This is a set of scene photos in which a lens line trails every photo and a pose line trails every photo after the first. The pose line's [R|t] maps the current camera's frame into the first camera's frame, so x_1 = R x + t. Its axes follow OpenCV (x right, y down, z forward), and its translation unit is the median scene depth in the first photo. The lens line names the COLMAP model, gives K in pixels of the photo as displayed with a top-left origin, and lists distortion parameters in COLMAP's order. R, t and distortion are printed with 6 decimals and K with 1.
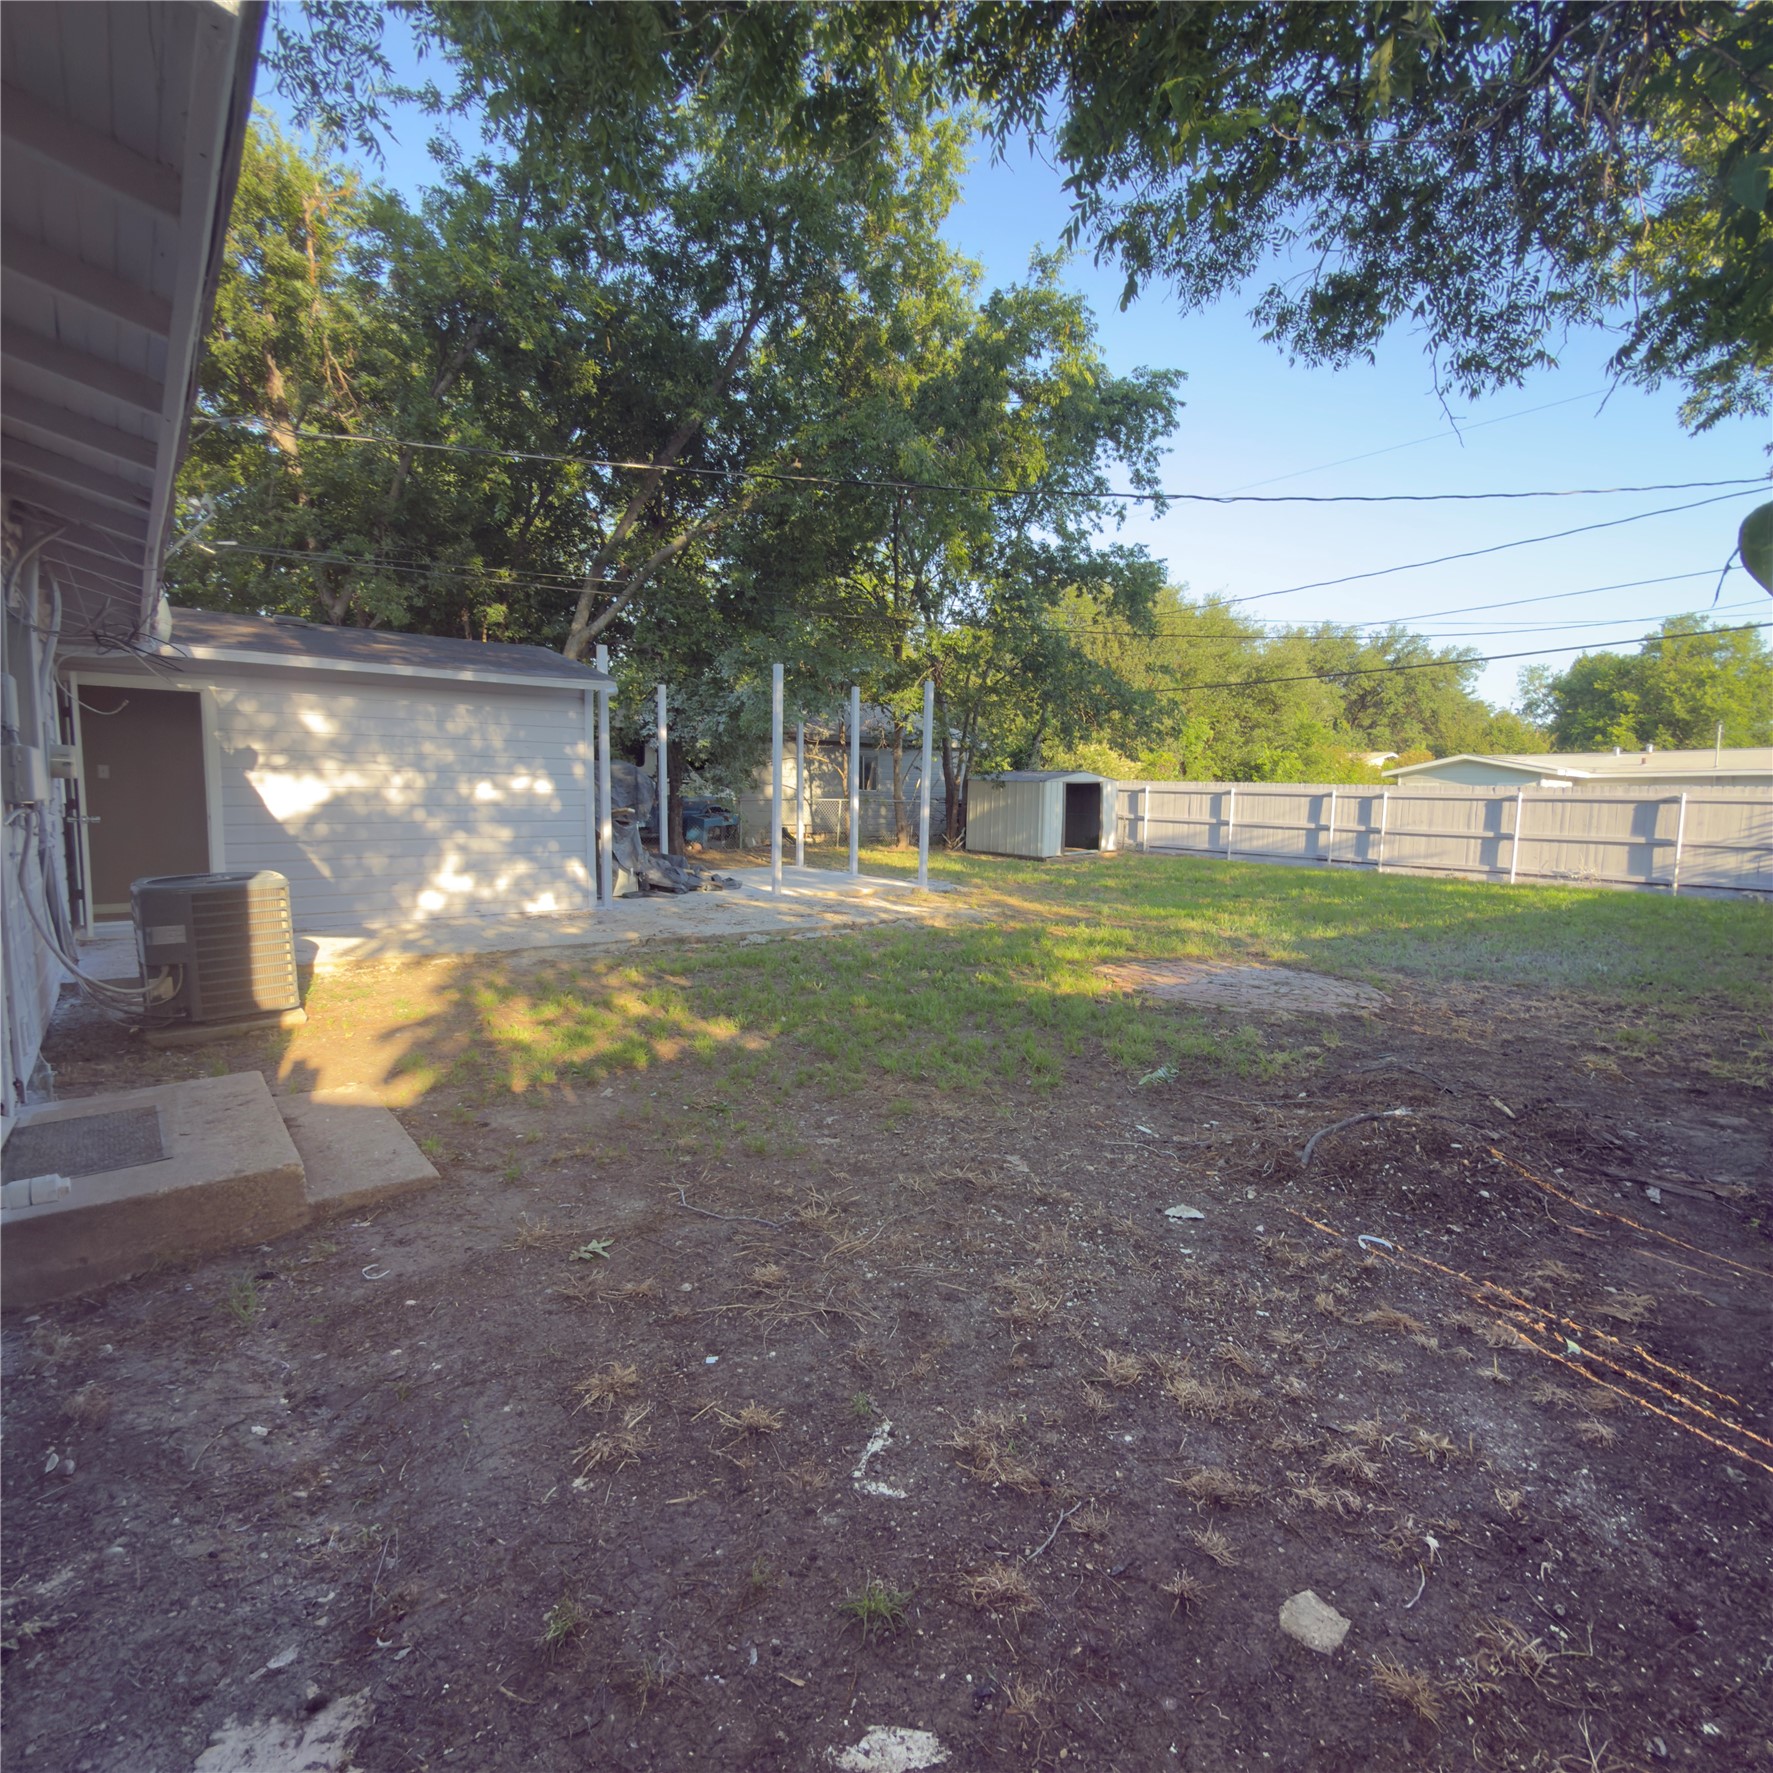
lens RADIAL K [[945.1, 0, 892.0], [0, 945.1, 886.0], [0, 0, 1]] dist [0.002696, -0.001390]
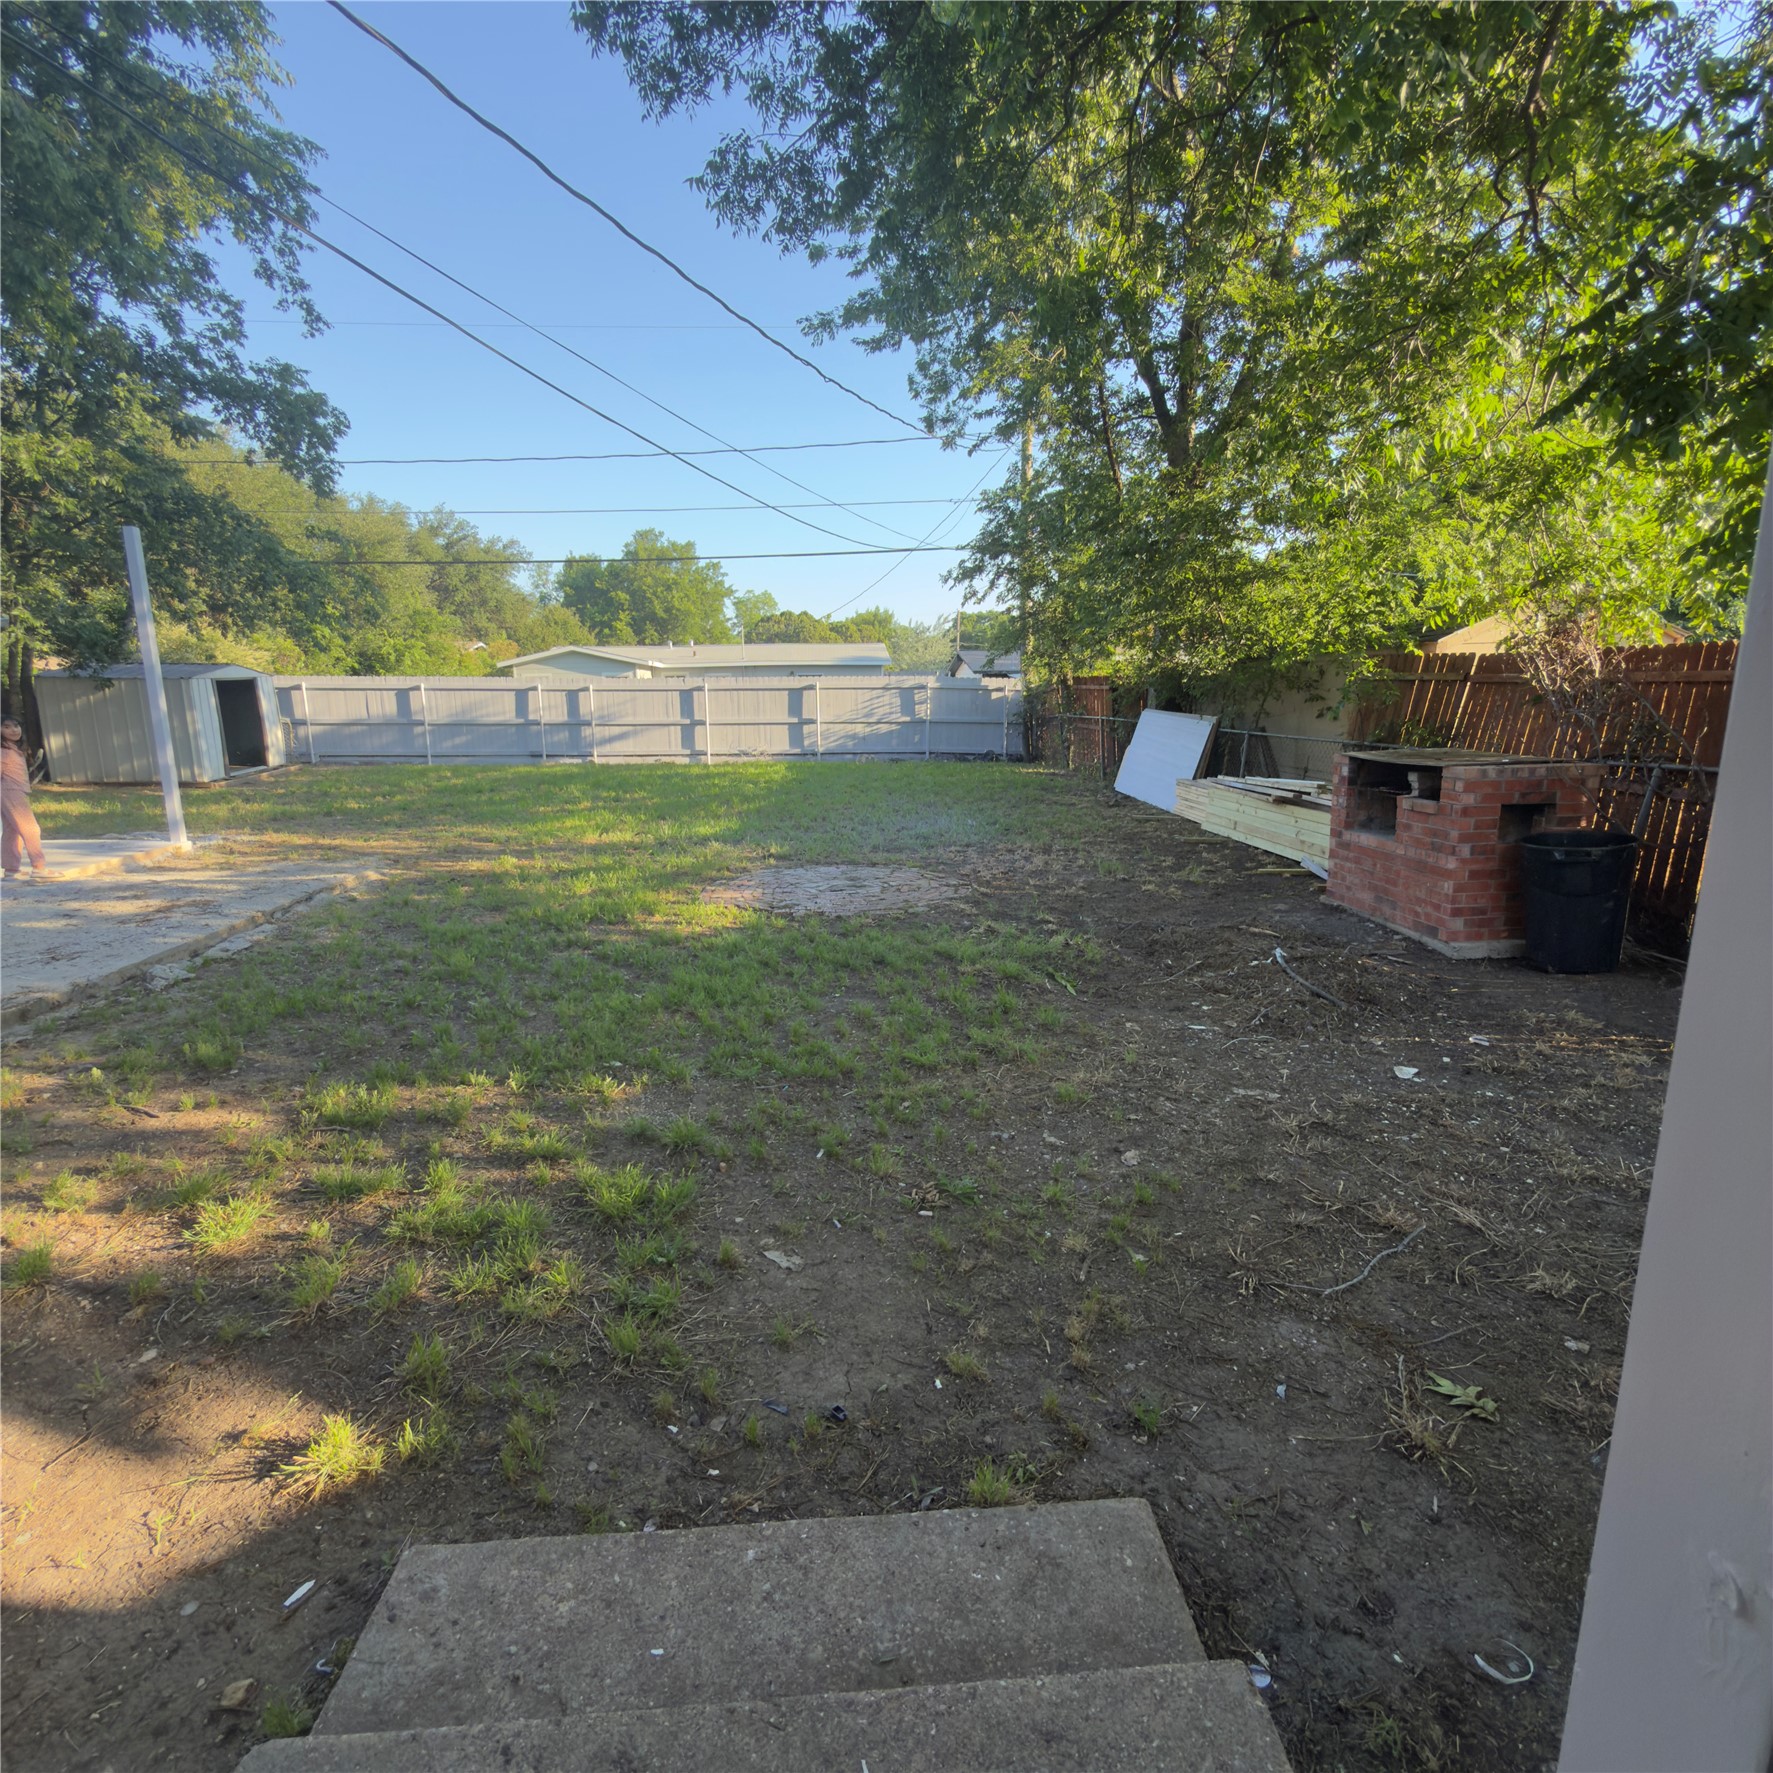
lens RADIAL K [[945.1, 0, 896.0], [0, 945.1, 885.6], [0, 0, 1]] dist [0.002696, -0.001390]
pose [[0.572724, -0.189406, 0.797567, -0.158383], [0.097033, 0.981765, 0.163471, -0.022343], [-0.813985, -0.016233, 0.580659, 0.141037]]
